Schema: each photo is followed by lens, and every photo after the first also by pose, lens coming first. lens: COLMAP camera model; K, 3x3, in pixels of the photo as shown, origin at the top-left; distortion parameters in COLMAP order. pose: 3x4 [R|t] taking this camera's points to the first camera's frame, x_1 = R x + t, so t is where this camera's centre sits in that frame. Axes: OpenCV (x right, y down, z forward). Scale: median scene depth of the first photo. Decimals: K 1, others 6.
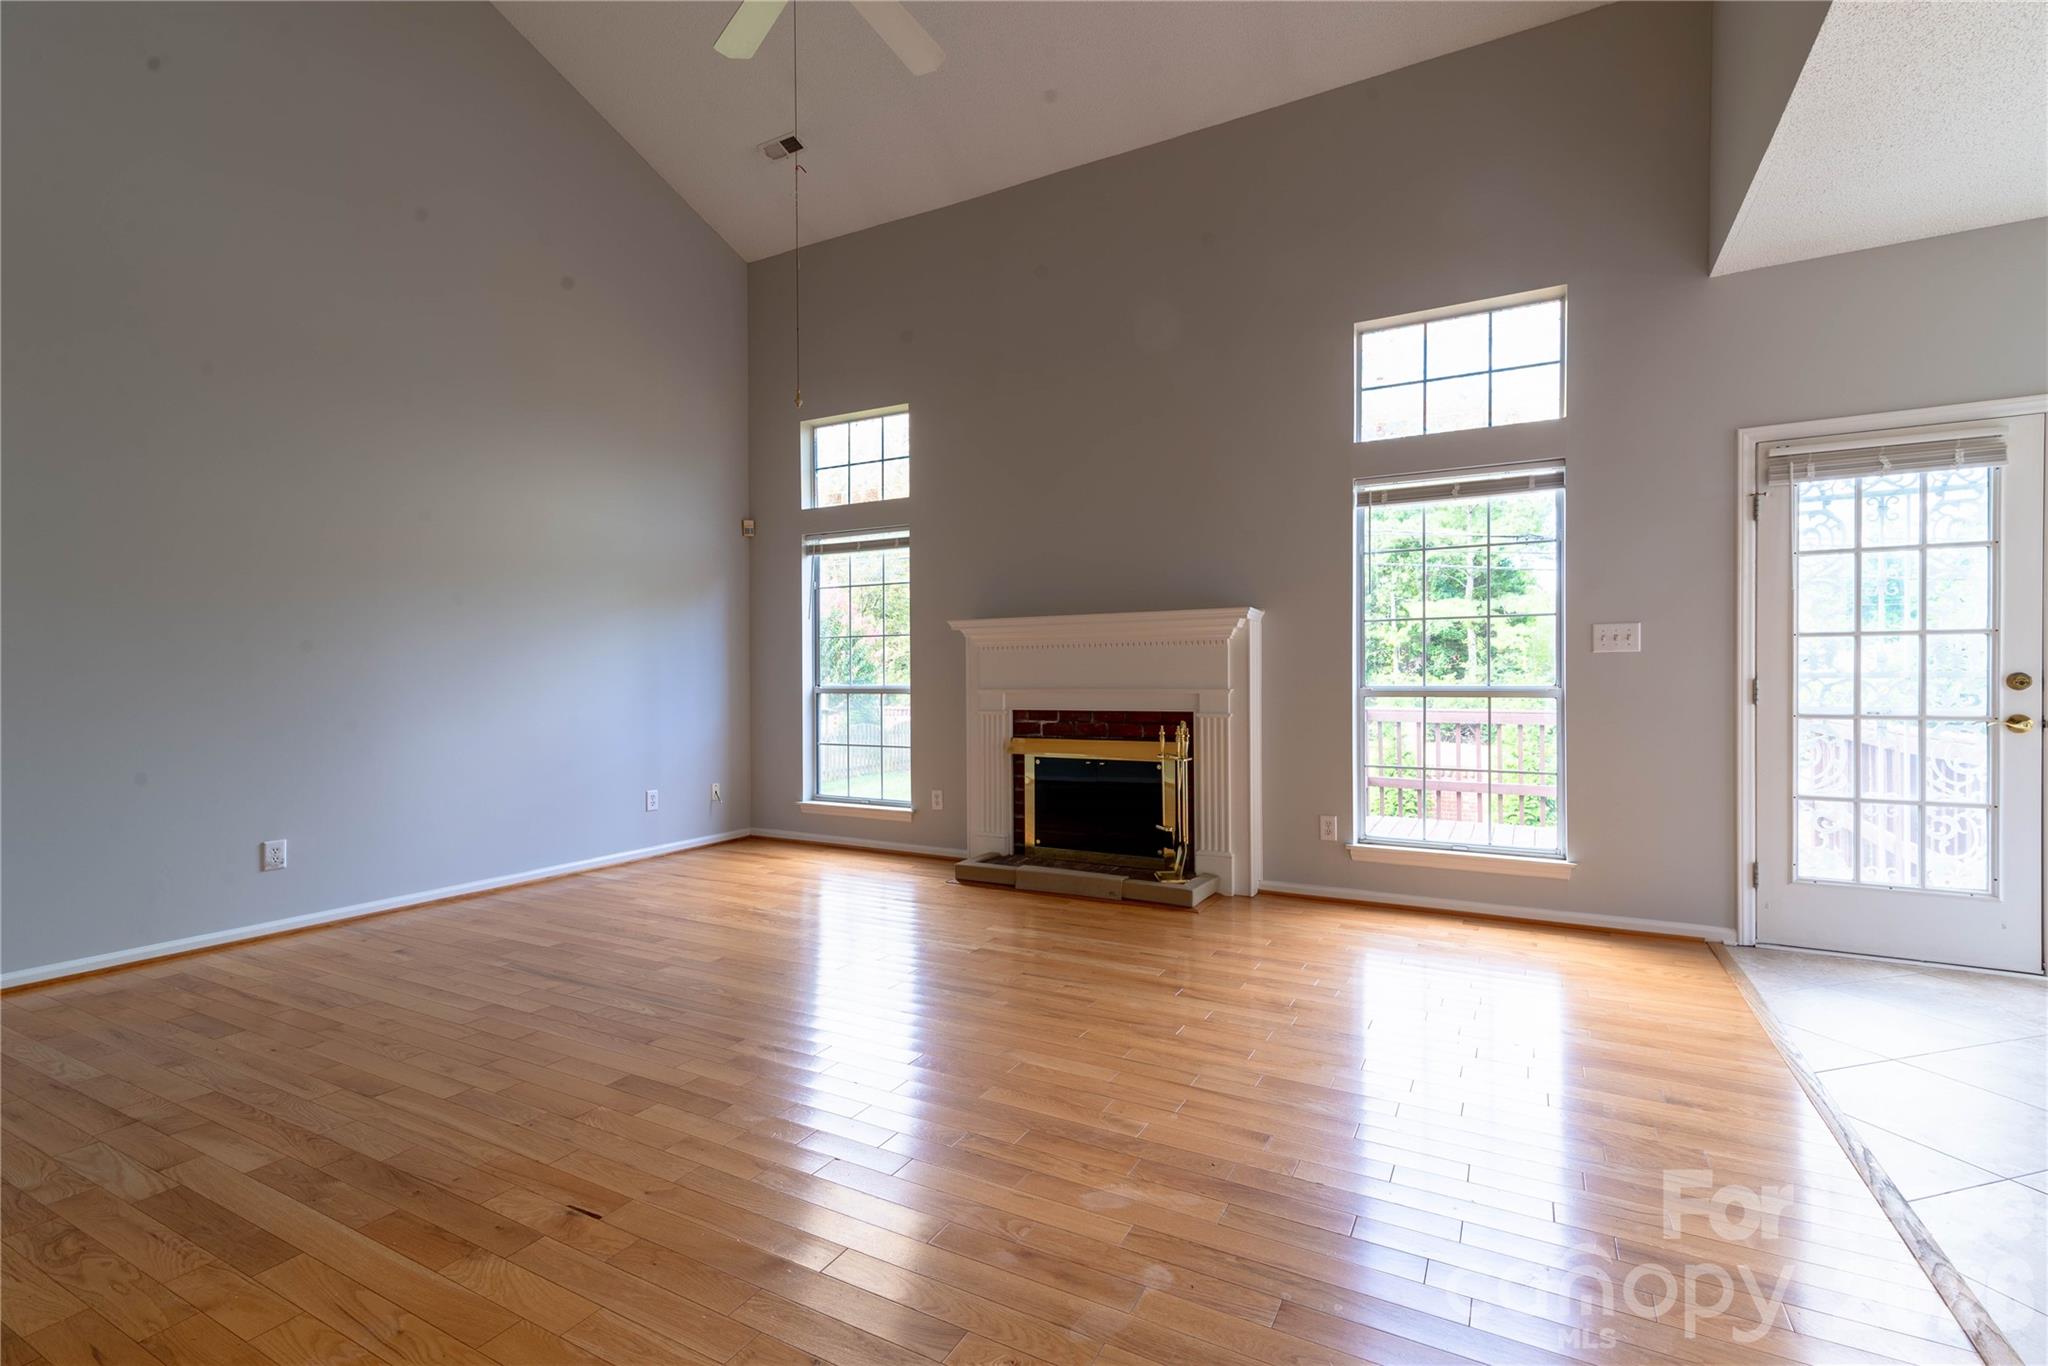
lens RADIAL K [[920.8, 0, 1024.0], [0, 920.8, 683.0], [0, 0, 1]] dist [0.004190, -0.000099]
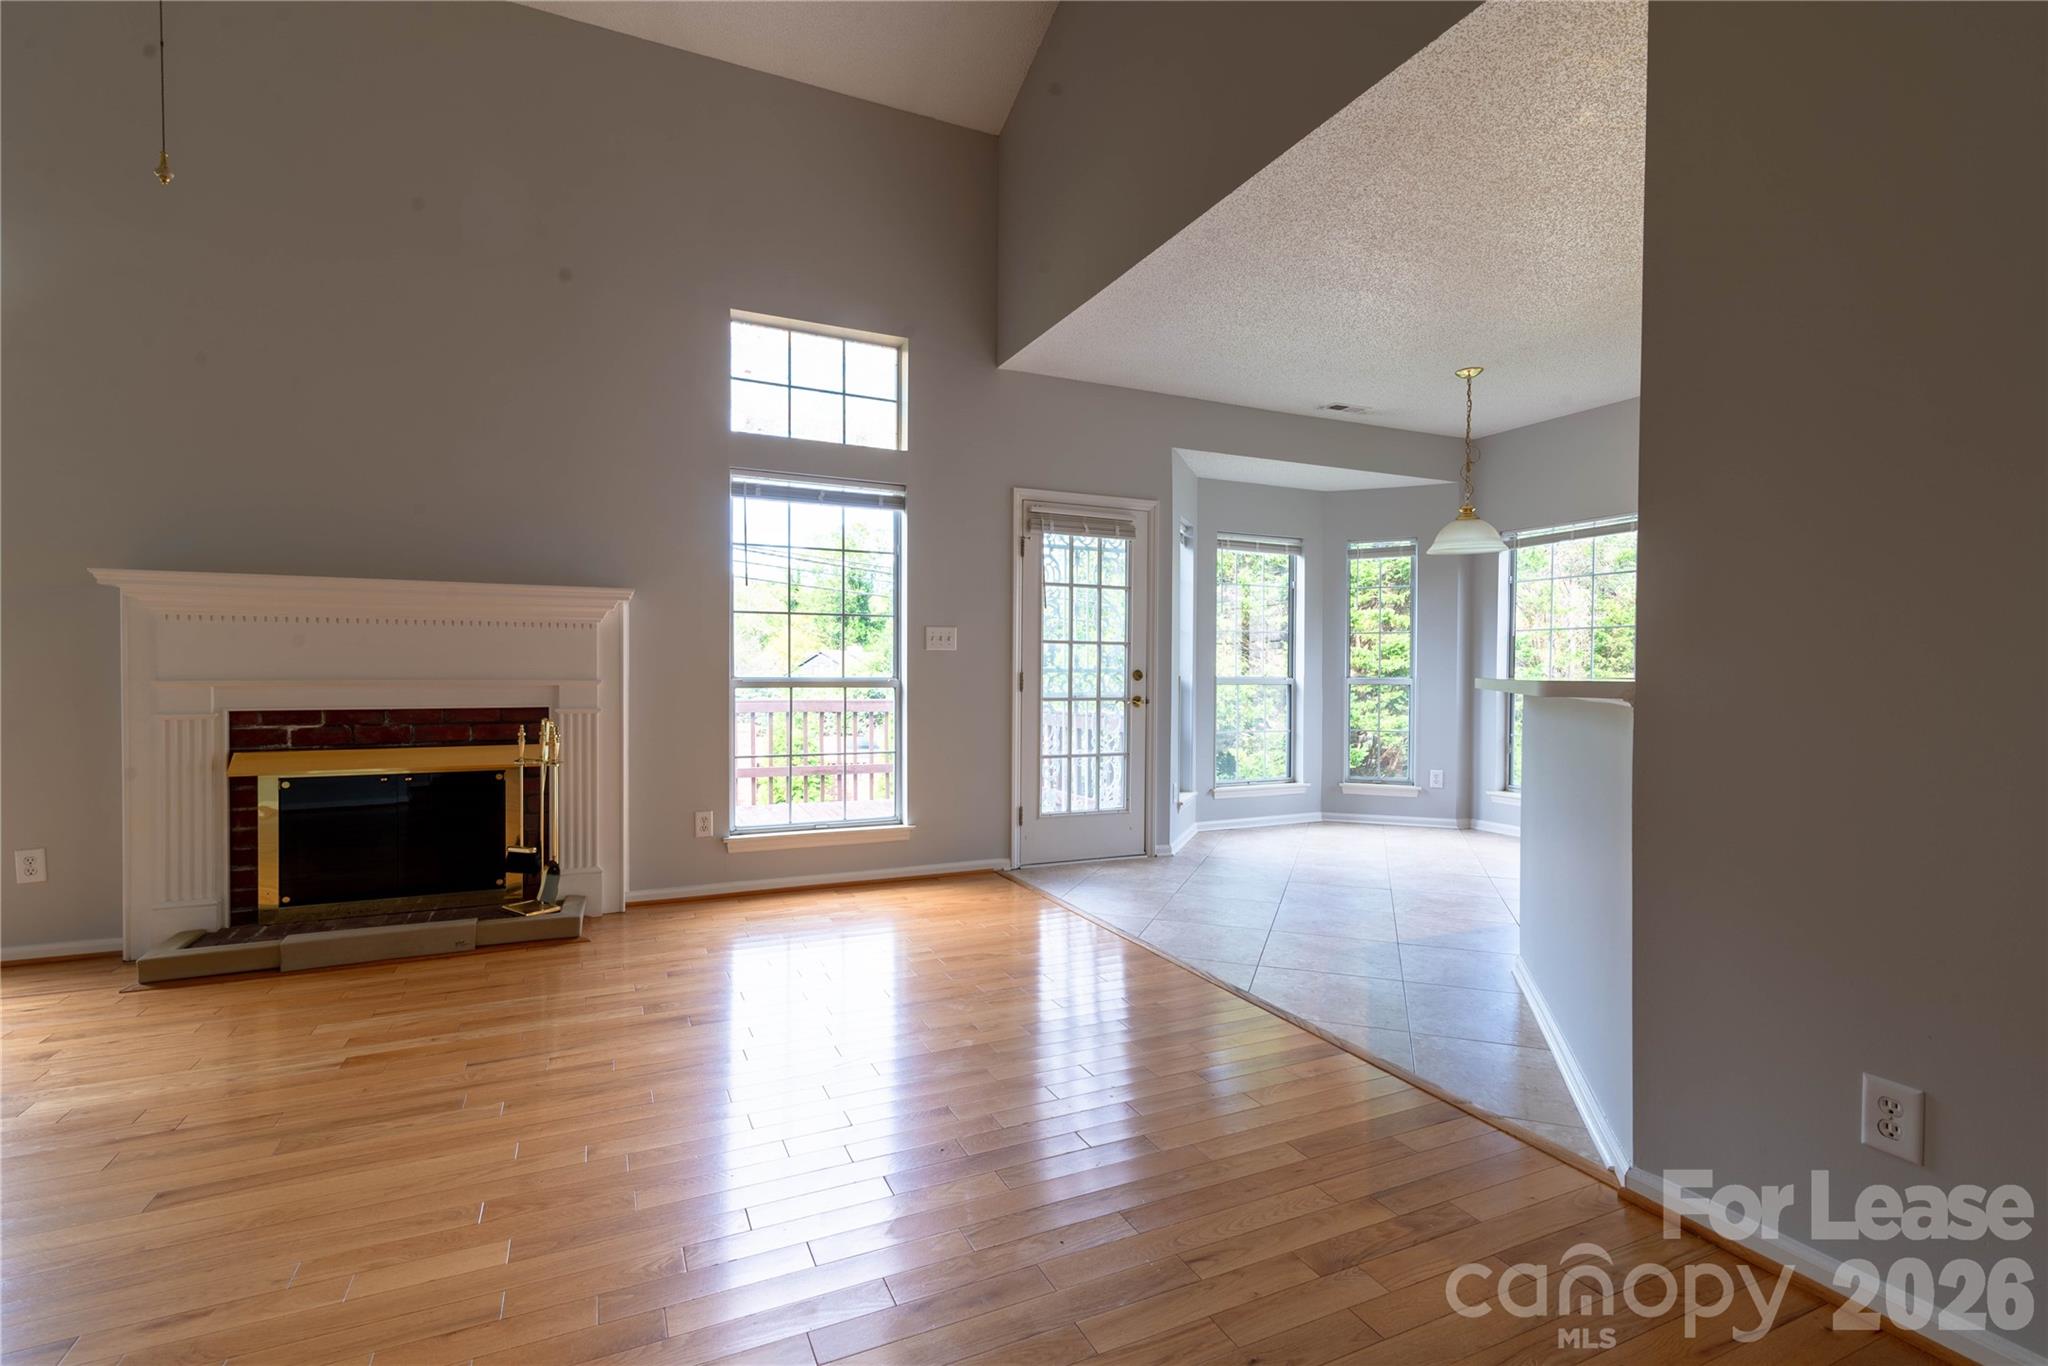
lens RADIAL K [[939.0, 0, 1024.0], [0, 939.0, 683.0], [0, 0, 1]] dist [0.008822, 0.000020]
pose [[0.582955, -0.003390, 0.812497, -0.282434], [-0.005981, 0.999946, 0.008463, -0.000826], [-0.812482, -0.009793, 0.582903, 0.157683]]
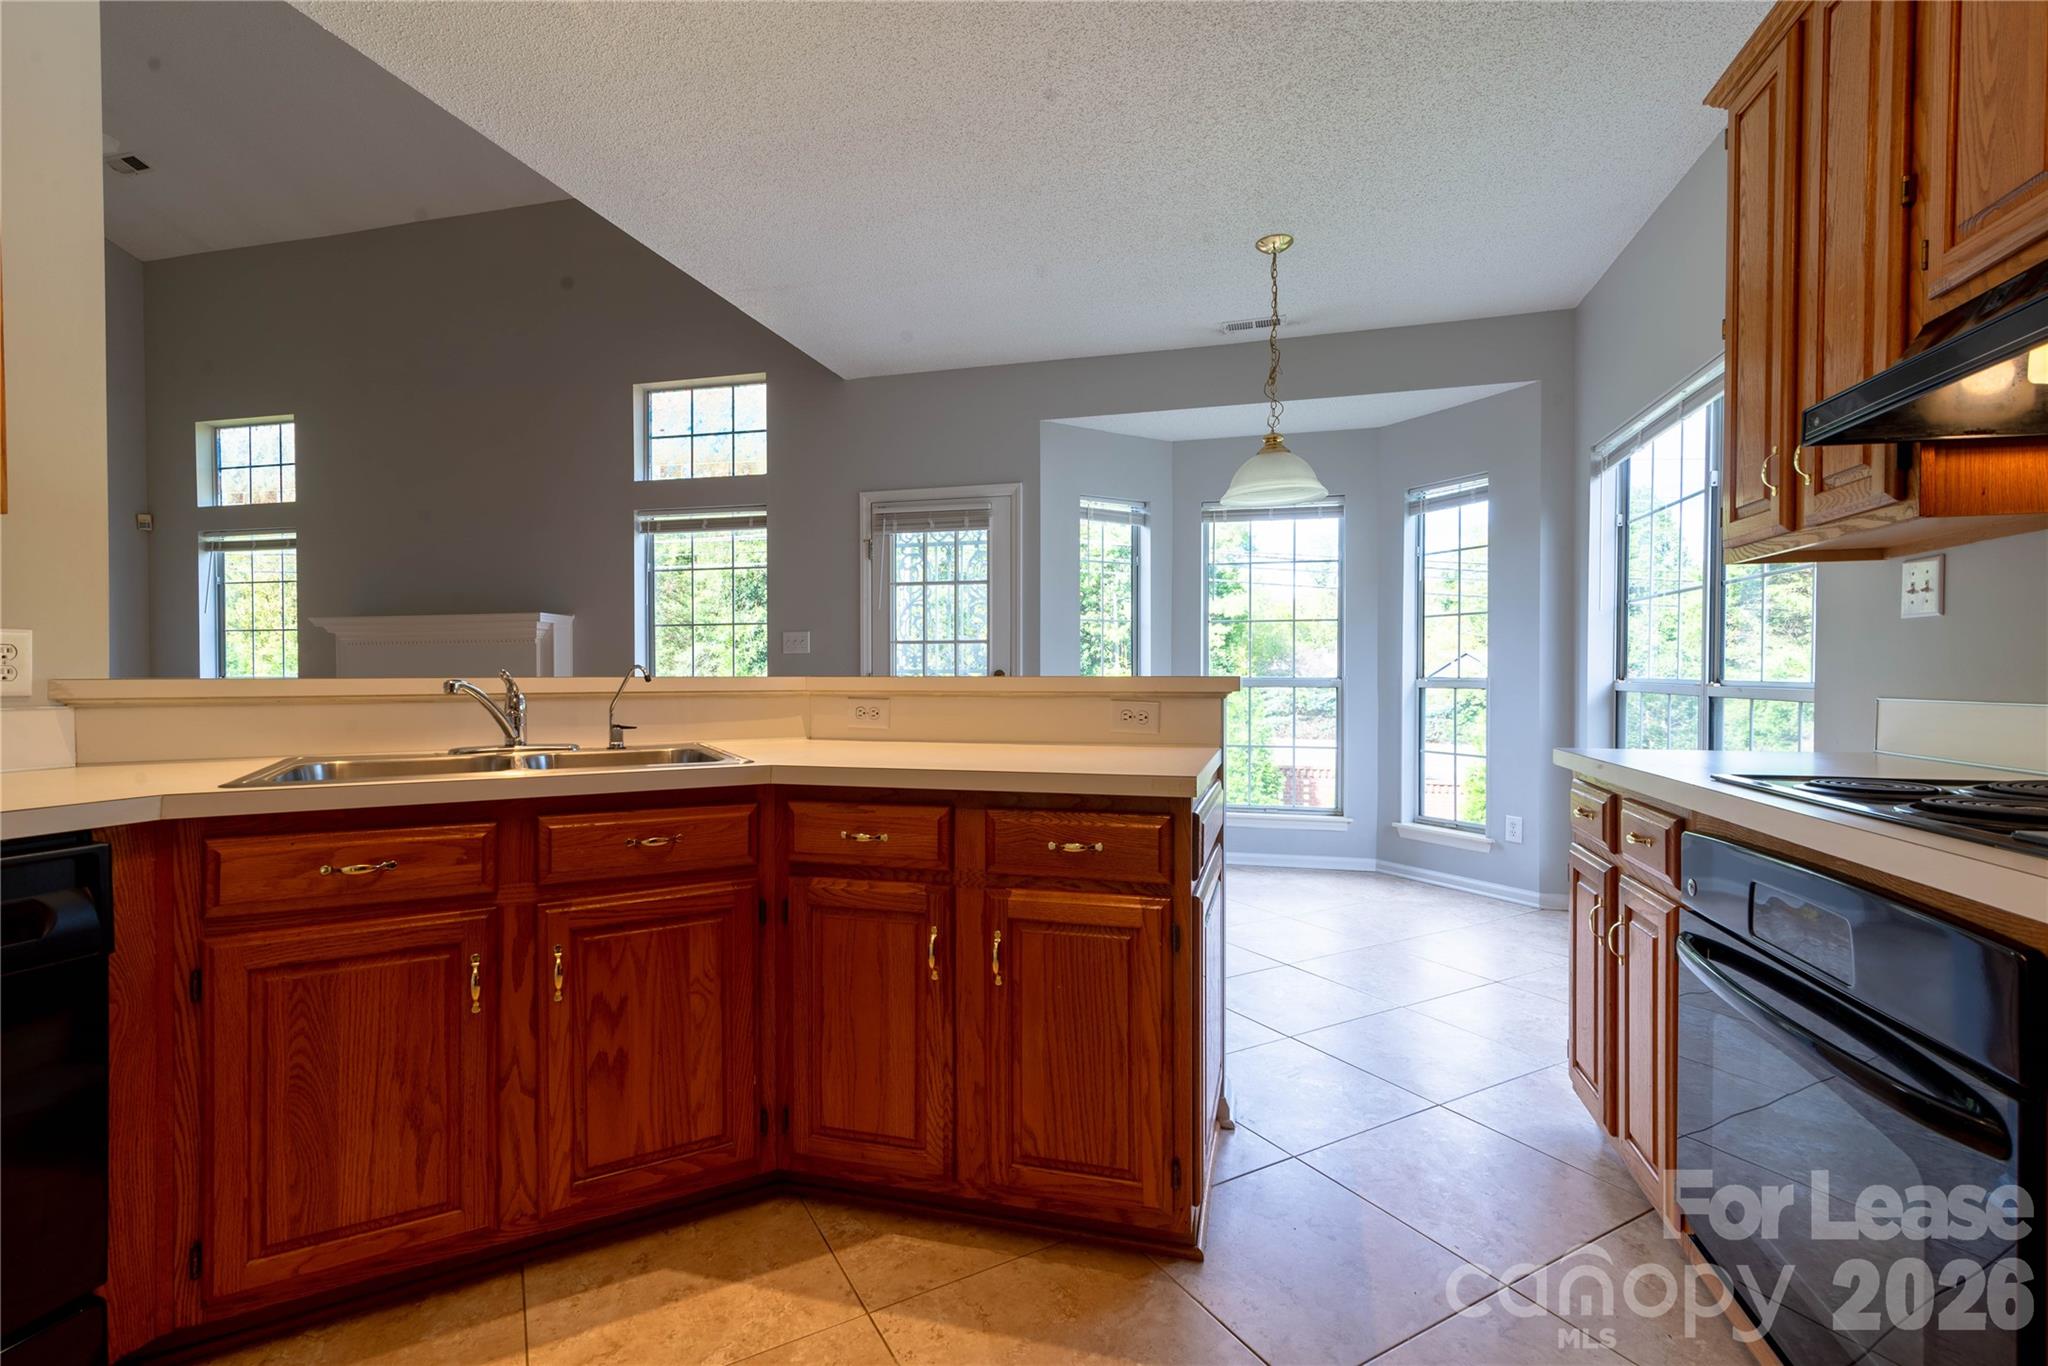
lens RADIAL K [[920.8, 0, 1024.0], [0, 920.8, 683.0], [0, 0, 1]] dist [0.004190, -0.000099]
pose [[0.969711, 0.003105, 0.244237, 0.574224], [-0.004242, 0.999982, 0.004129, 0.002357], [-0.244220, -0.005040, 0.969707, -0.333447]]
